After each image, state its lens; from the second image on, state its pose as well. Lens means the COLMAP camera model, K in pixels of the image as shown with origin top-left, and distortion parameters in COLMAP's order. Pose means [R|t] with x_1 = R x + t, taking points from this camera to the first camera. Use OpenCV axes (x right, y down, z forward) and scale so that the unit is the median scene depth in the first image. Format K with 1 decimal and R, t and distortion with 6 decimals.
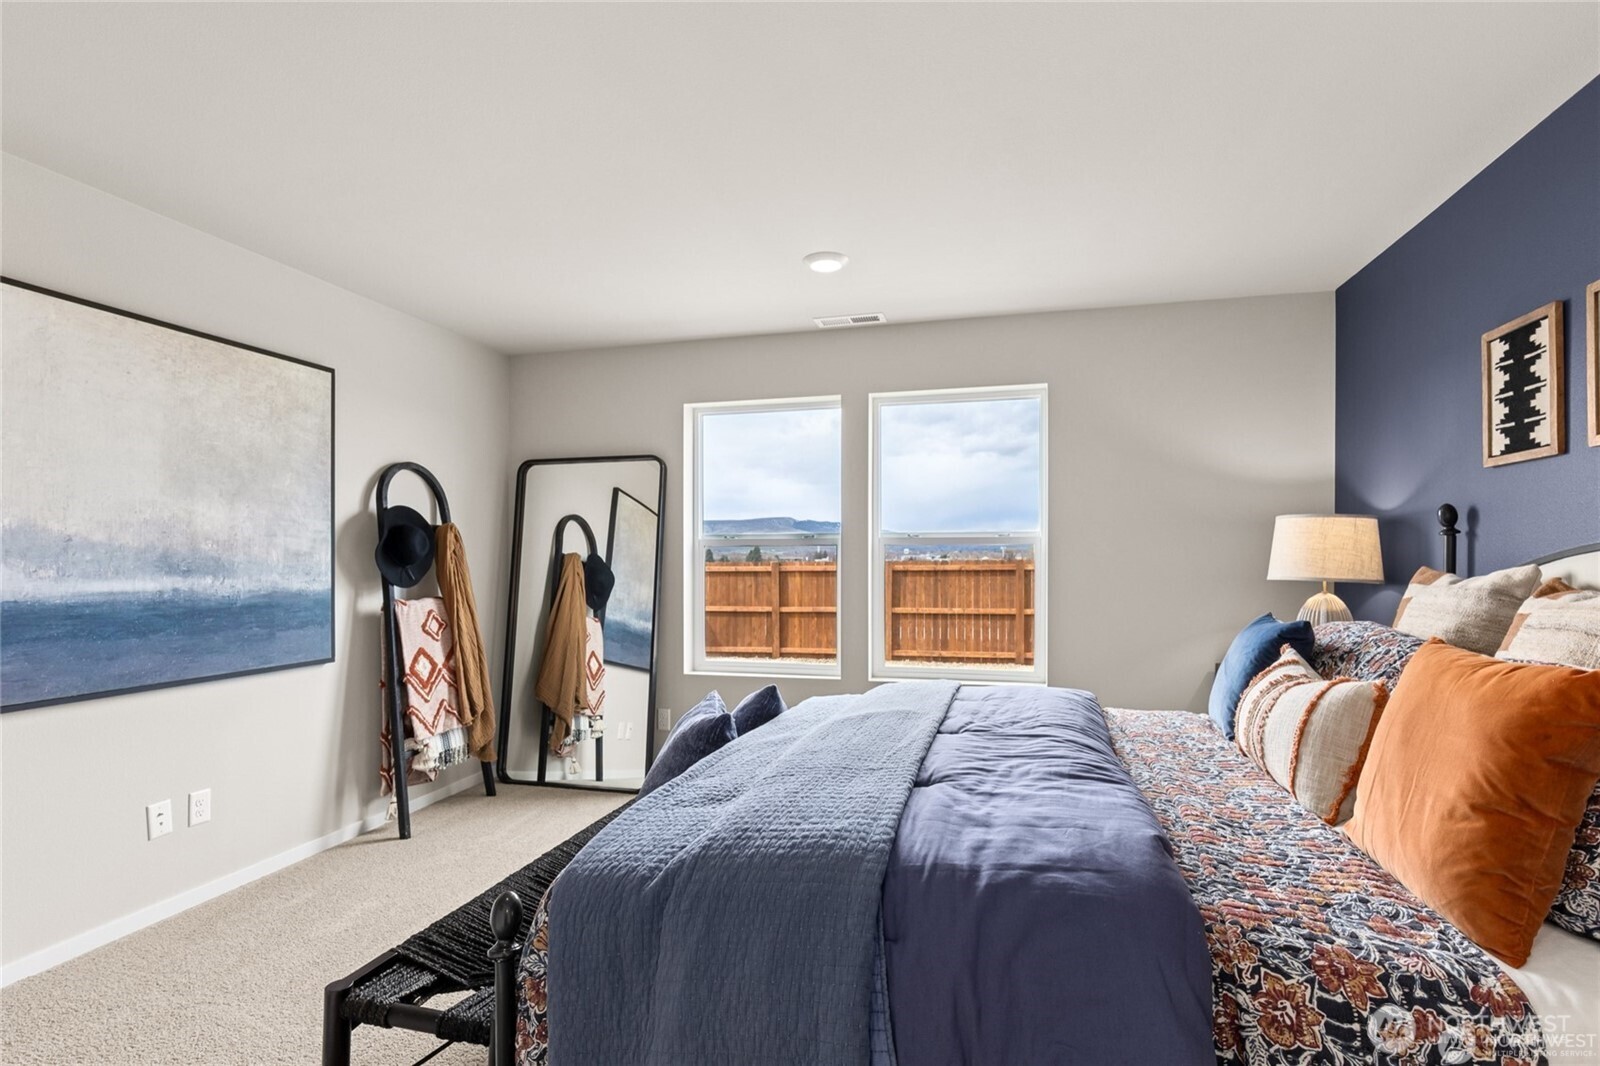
lens RADIAL K [[793.4, 0, 800.7], [0, 793.4, 546.6], [0, 0, 1]] dist [-0.000576, 0.000315]
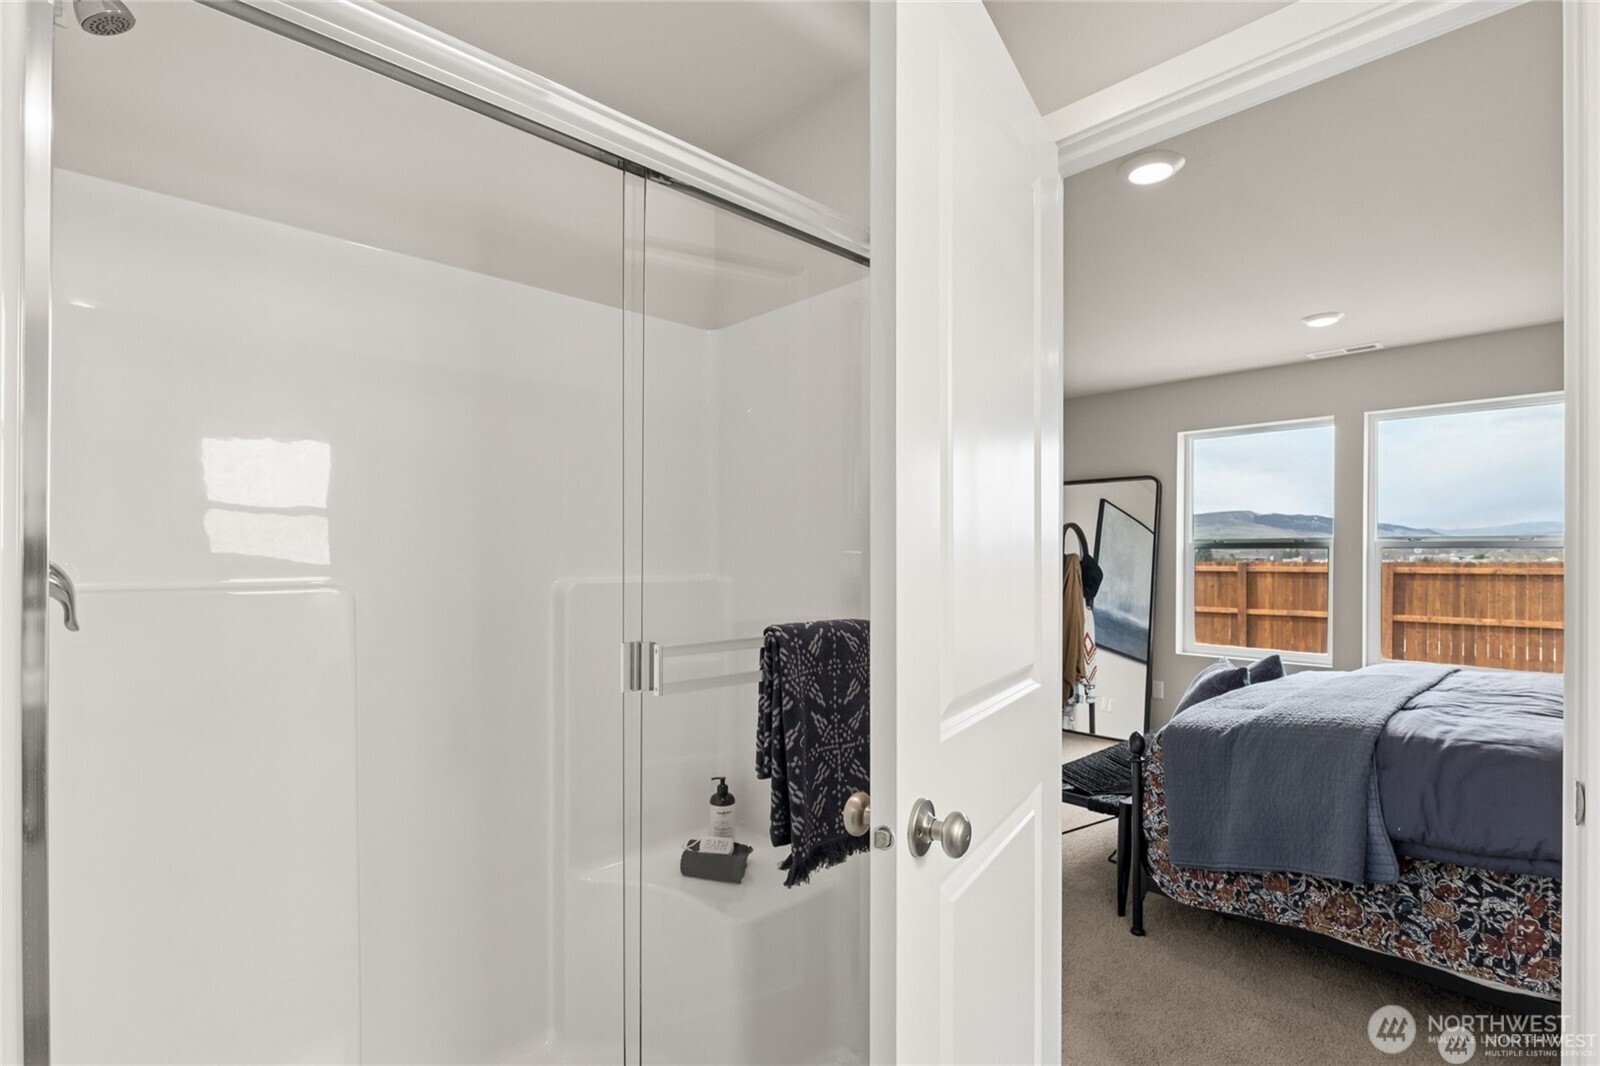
lens RADIAL K [[778.0, 0, 788.7], [0, 778.0, 550.9], [0, 0, 1]] dist [-0.010809, 0.003412]
pose [[0.852373, 0.004082, -0.522918, -0.033675], [0.000354, 0.999965, 0.008383, -0.007884], [0.522934, -0.007331, 0.852341, -0.346053]]
